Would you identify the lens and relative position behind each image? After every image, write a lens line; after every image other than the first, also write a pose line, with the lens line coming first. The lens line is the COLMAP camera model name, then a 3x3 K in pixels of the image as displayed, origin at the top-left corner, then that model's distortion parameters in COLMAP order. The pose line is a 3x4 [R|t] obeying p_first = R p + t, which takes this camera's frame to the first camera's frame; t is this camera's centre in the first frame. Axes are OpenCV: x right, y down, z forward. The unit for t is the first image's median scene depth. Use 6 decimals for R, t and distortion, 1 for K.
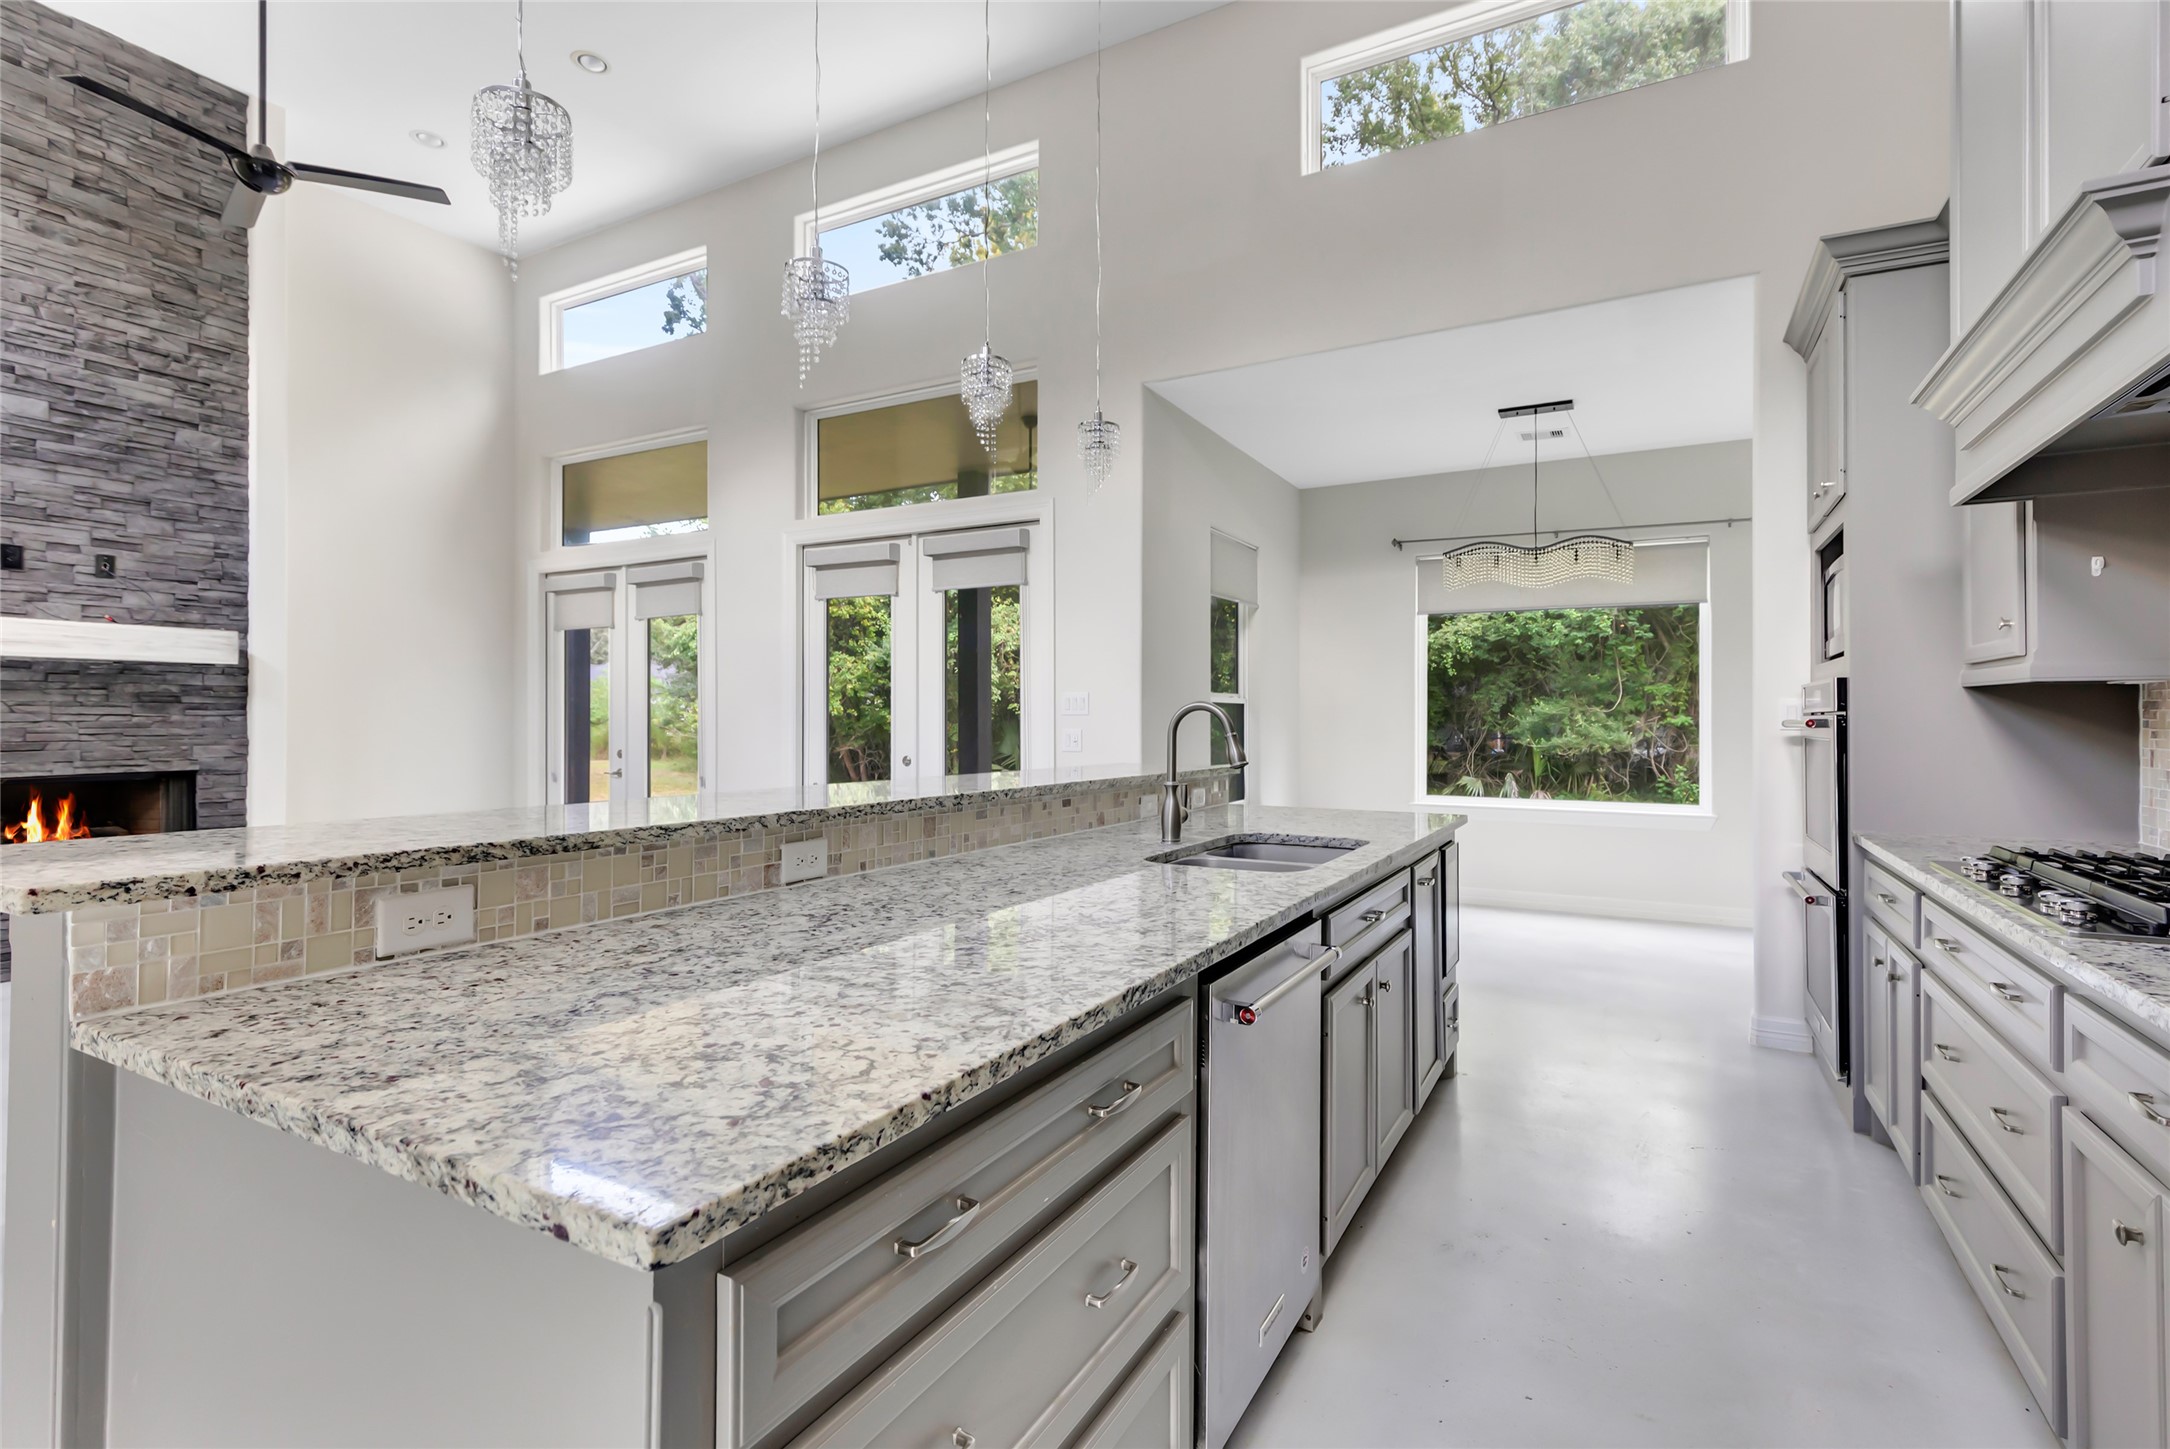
lens RADIAL K [[1001.5, 0, 1105.3], [0, 1001.5, 709.6], [0, 0, 1]] dist [0.009674, 0.000215]
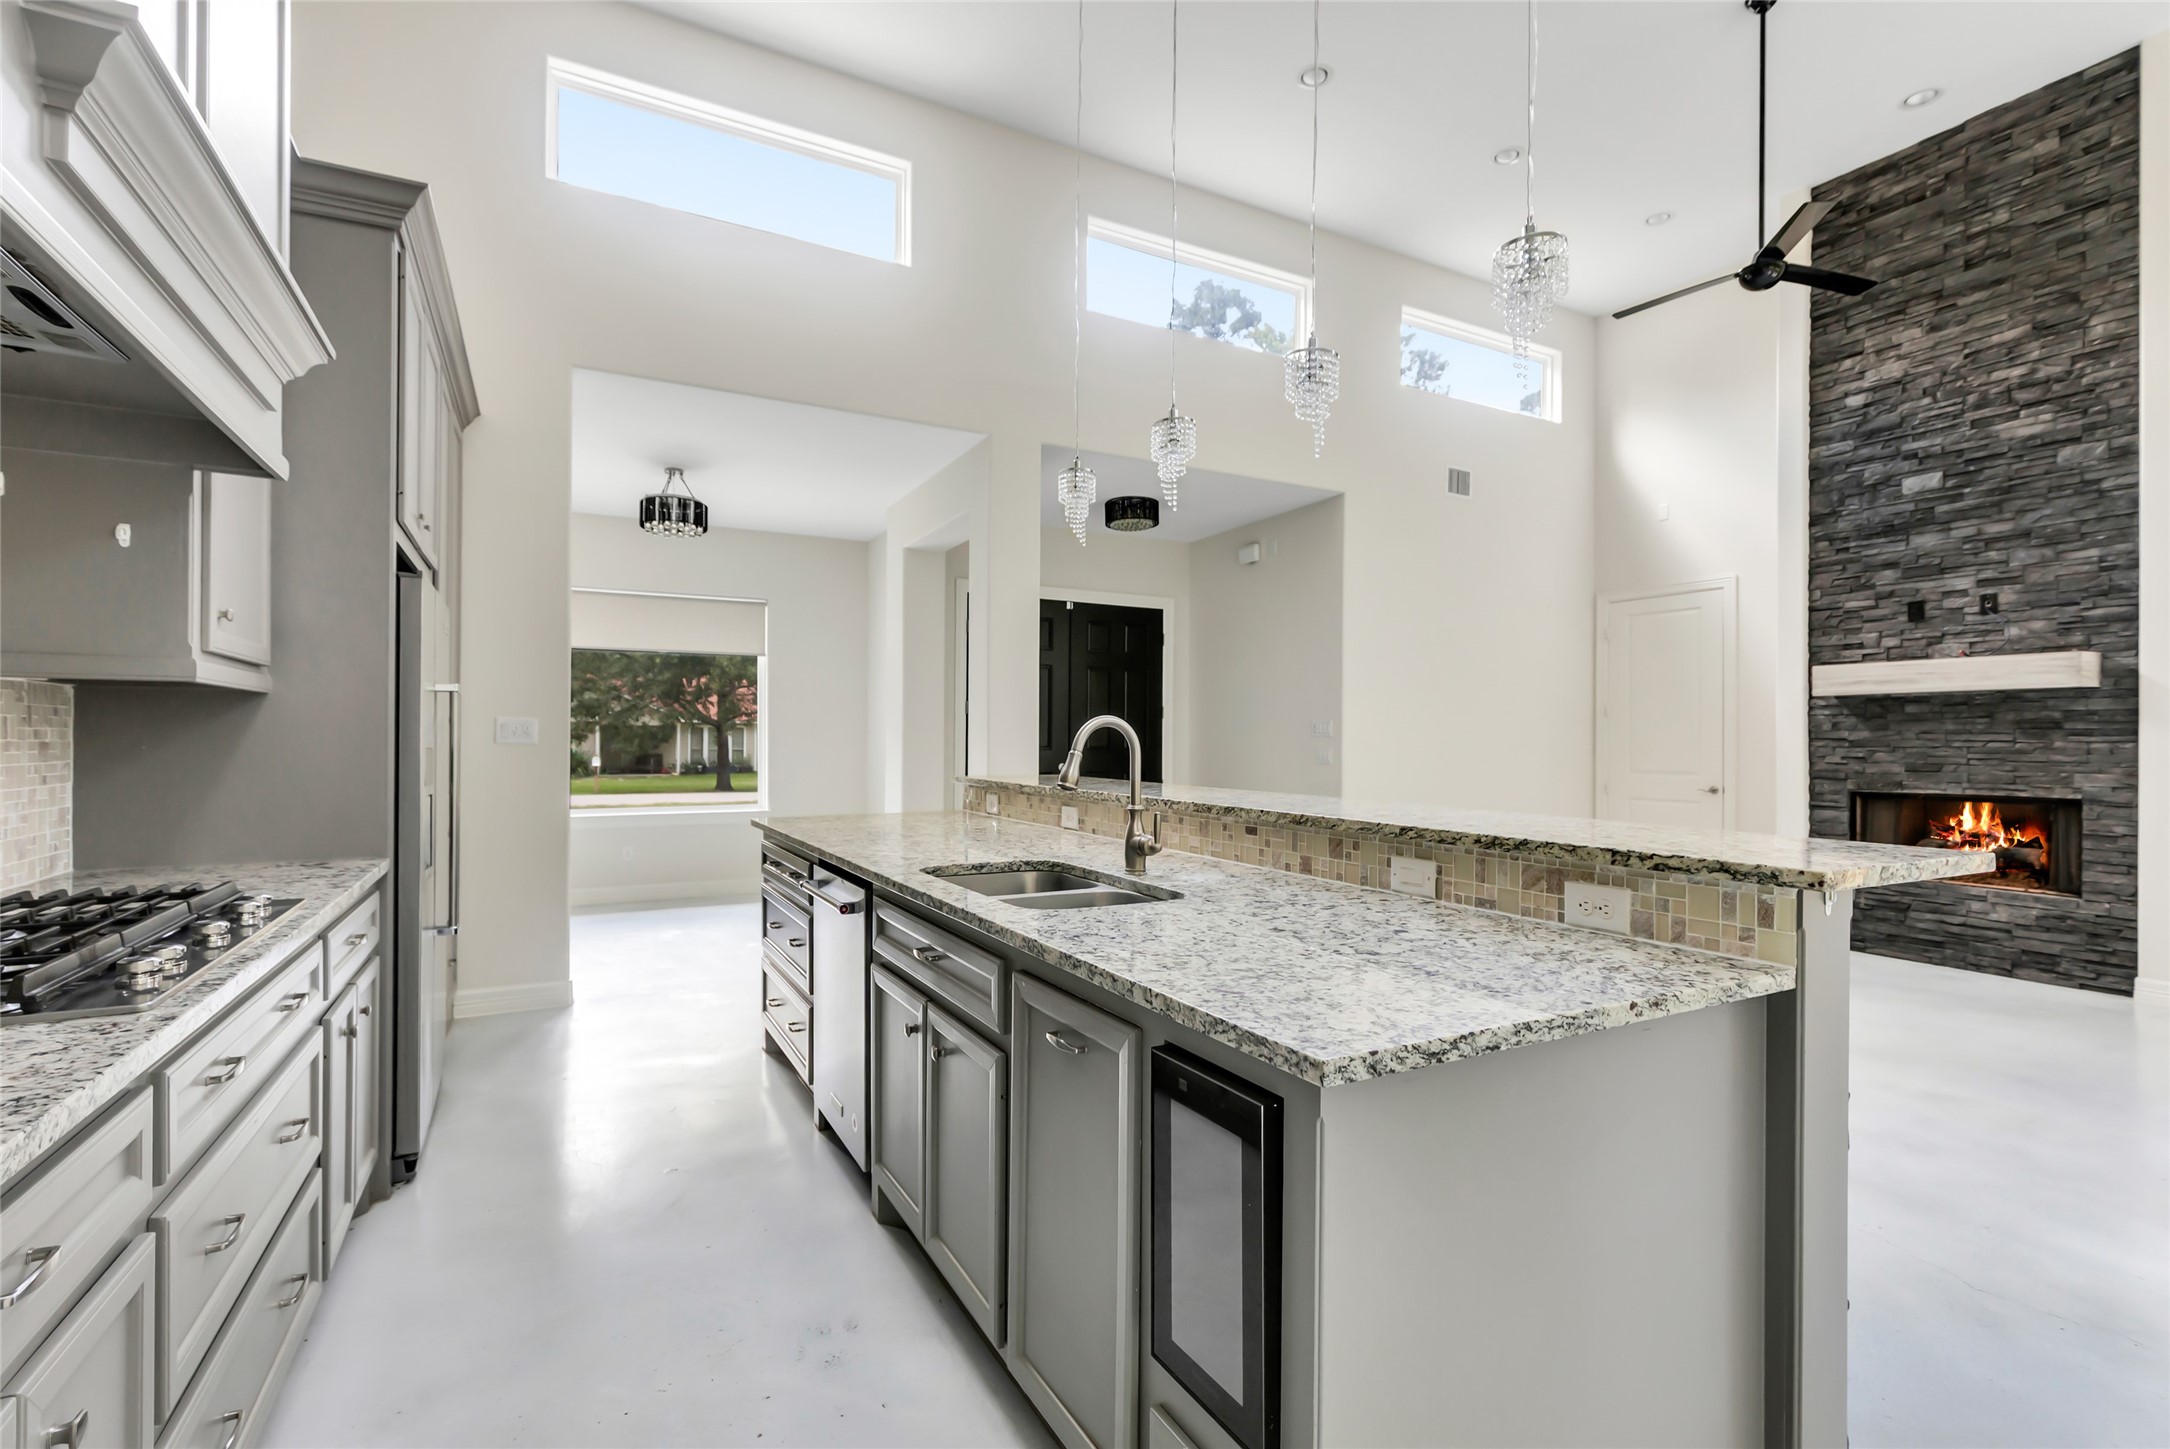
lens RADIAL K [[1001.5, 0, 1075.0], [0, 1001.5, 741.8], [0, 0, 1]] dist [0.009674, 0.000215]
pose [[-0.558157, -0.003439, -0.829728, 0.424927], [0.000243, 0.999991, -0.004308, 0.009806], [0.829735, -0.002606, -0.558151, 0.743485]]
